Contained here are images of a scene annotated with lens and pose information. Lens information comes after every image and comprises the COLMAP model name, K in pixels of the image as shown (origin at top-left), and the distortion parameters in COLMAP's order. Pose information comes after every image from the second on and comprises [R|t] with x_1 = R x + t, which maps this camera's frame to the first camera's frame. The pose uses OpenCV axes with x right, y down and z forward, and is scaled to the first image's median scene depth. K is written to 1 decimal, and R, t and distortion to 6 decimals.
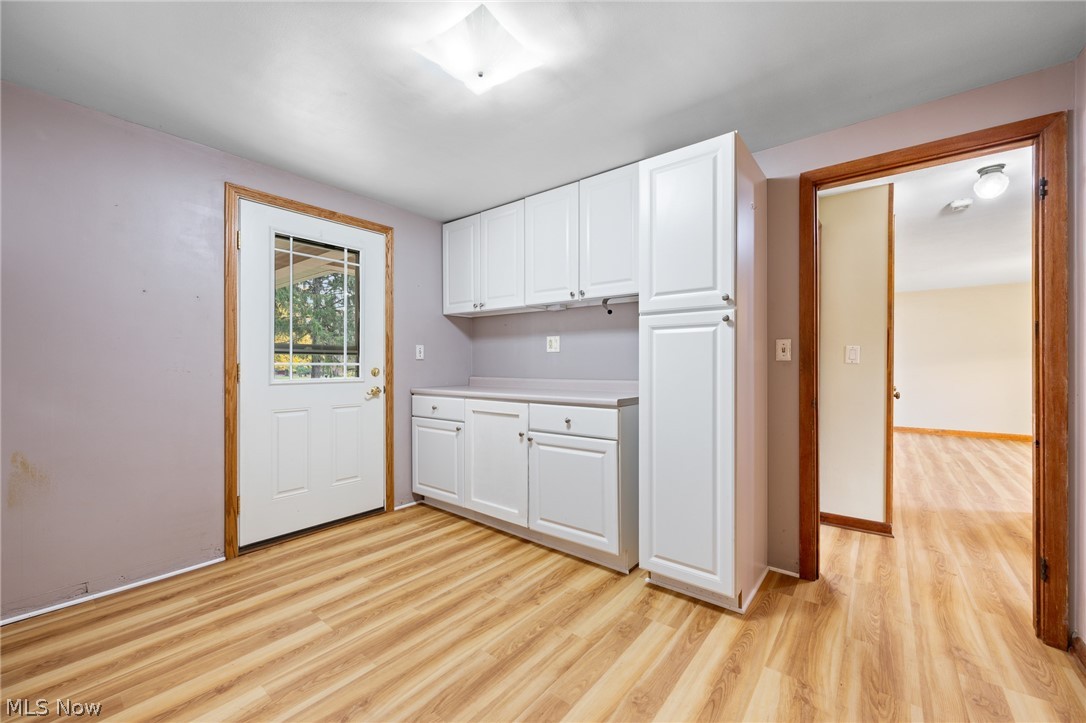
lens RADIAL K [[434.3, 0, 536.4], [0, 434.3, 365.9], [0, 0, 1]] dist [-0.000652, 0.000108]
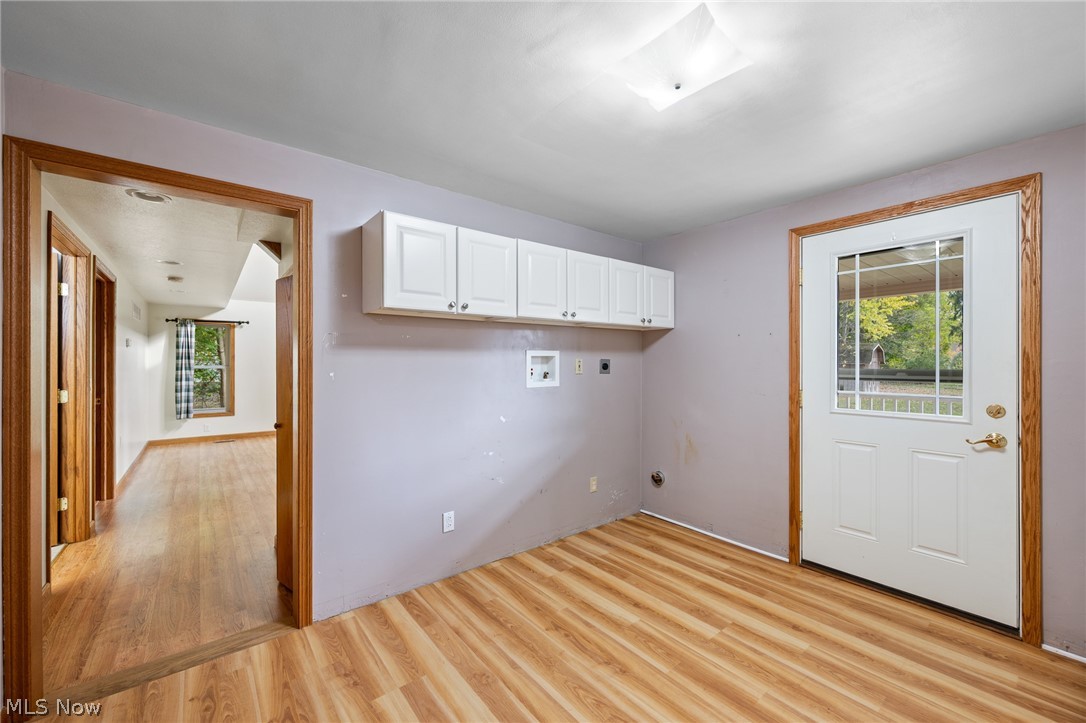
lens RADIAL K [[434.3, 0, 546.8], [0, 434.3, 358.1], [0, 0, 1]] dist [-0.000652, 0.000108]
pose [[-0.213586, -0.011686, -0.976854, 0.511378], [-0.002851, 0.999932, -0.011339, -0.069118], [0.976920, 0.000364, -0.213605, 0.598853]]
